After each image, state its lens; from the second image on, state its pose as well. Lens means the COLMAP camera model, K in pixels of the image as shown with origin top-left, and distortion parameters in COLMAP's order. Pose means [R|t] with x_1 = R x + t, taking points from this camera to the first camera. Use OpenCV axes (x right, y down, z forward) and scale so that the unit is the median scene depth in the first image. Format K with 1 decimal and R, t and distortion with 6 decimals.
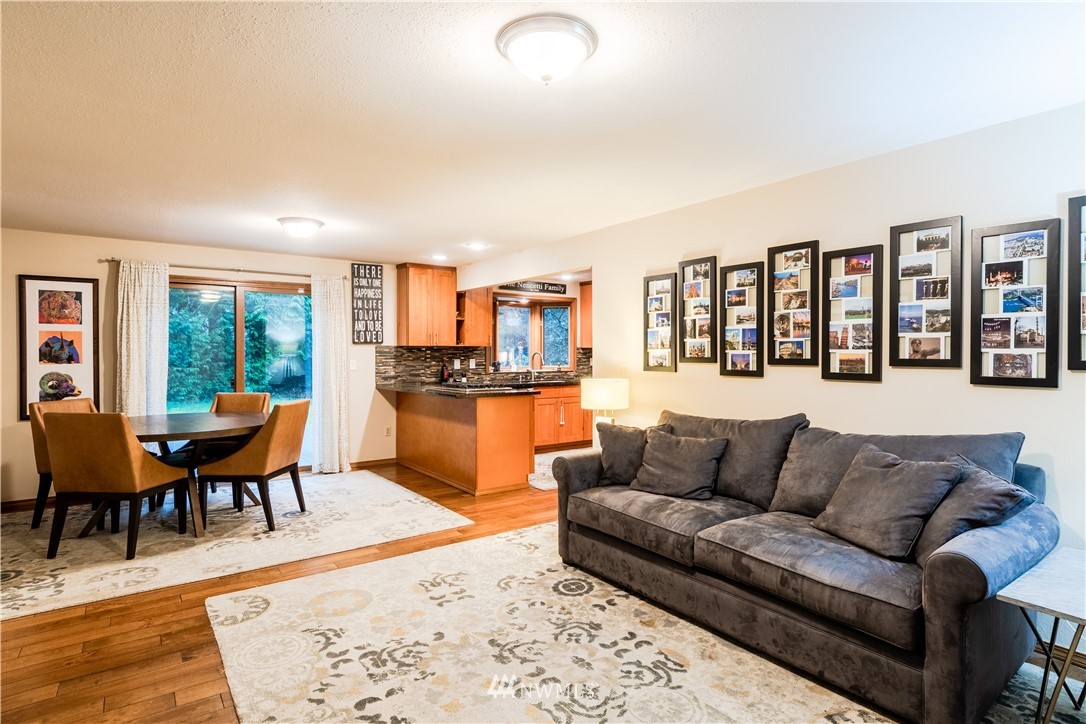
lens RADIAL K [[580.9, 0, 543.0], [0, 580.9, 362.0], [0, 0, 1]] dist [0.000549, 0.000772]
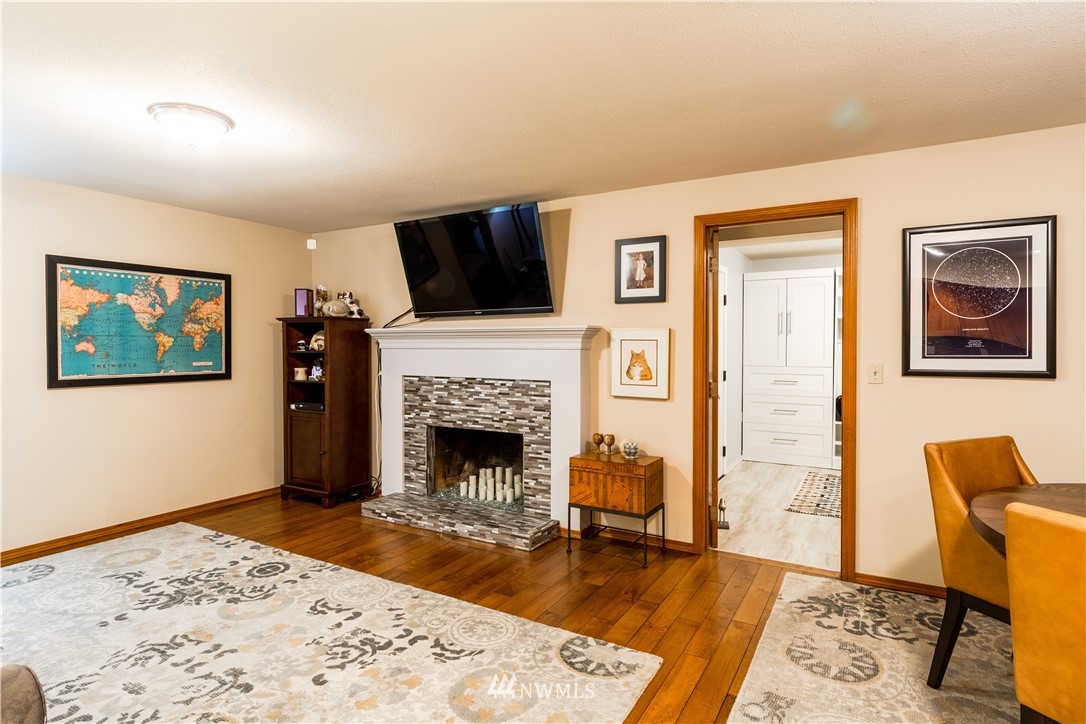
lens RADIAL K [[580.9, 0, 543.0], [0, 580.9, 362.0], [0, 0, 1]] dist [0.000549, 0.000772]
pose [[-0.914115, 0.009121, -0.405353, -0.144483], [-0.006792, 0.999262, 0.037801, -0.022254], [0.405399, 0.037308, -0.913378, 1.963621]]
